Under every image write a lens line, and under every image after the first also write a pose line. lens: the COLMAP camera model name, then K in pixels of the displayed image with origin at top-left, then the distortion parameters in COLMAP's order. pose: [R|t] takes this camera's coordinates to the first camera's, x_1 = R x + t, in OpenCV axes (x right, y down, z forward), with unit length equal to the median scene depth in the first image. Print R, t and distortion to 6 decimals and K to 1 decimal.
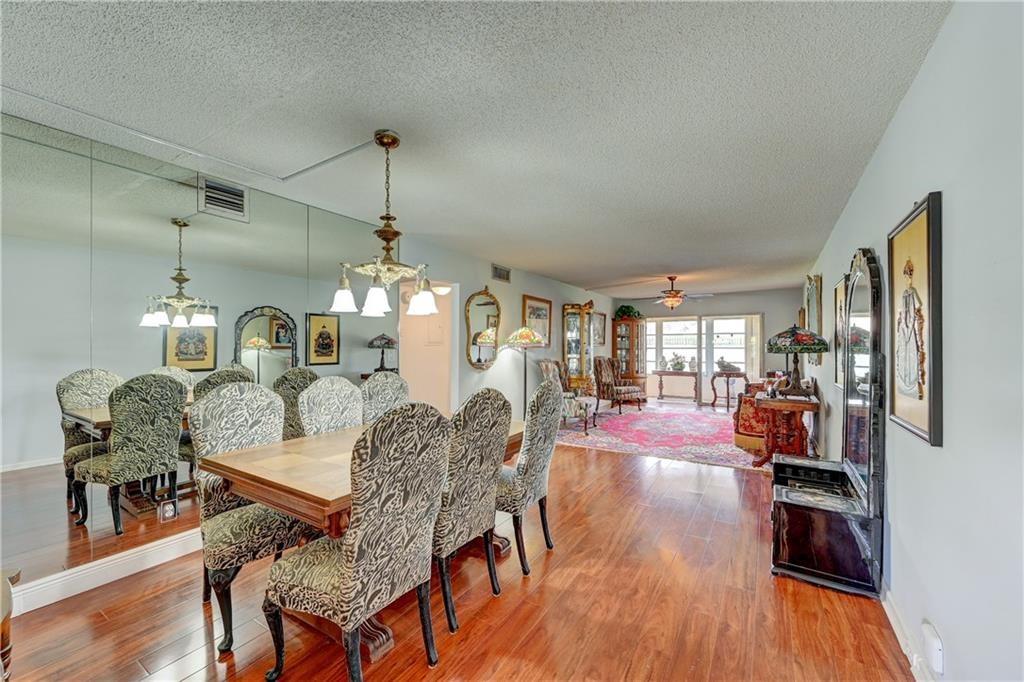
lens RADIAL K [[405.6, 0, 512.0], [0, 405.6, 341.0], [0, 0, 1]] dist [0.016704, 0.000022]
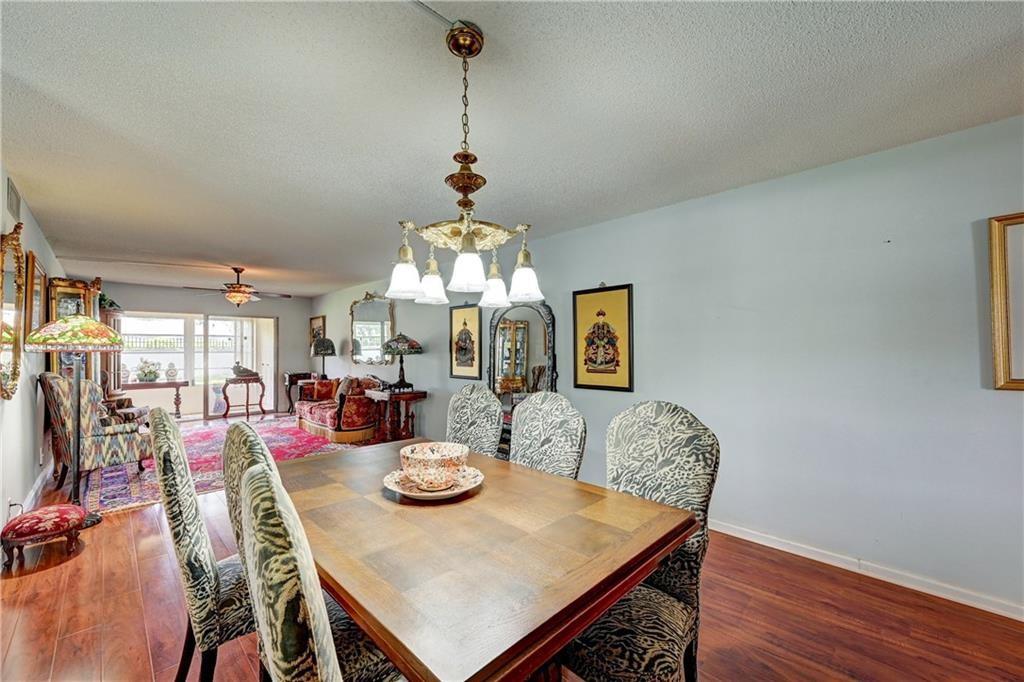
lens RADIAL K [[407.5, 0, 512.0], [0, 407.5, 341.0], [0, 0, 1]] dist [-0.000665, -0.000033]
pose [[0.220230, 0.021478, 0.975211, -0.317956], [-0.011763, 0.999743, -0.019362, 0.003944], [-0.975377, -0.007207, 0.220427, 0.262520]]
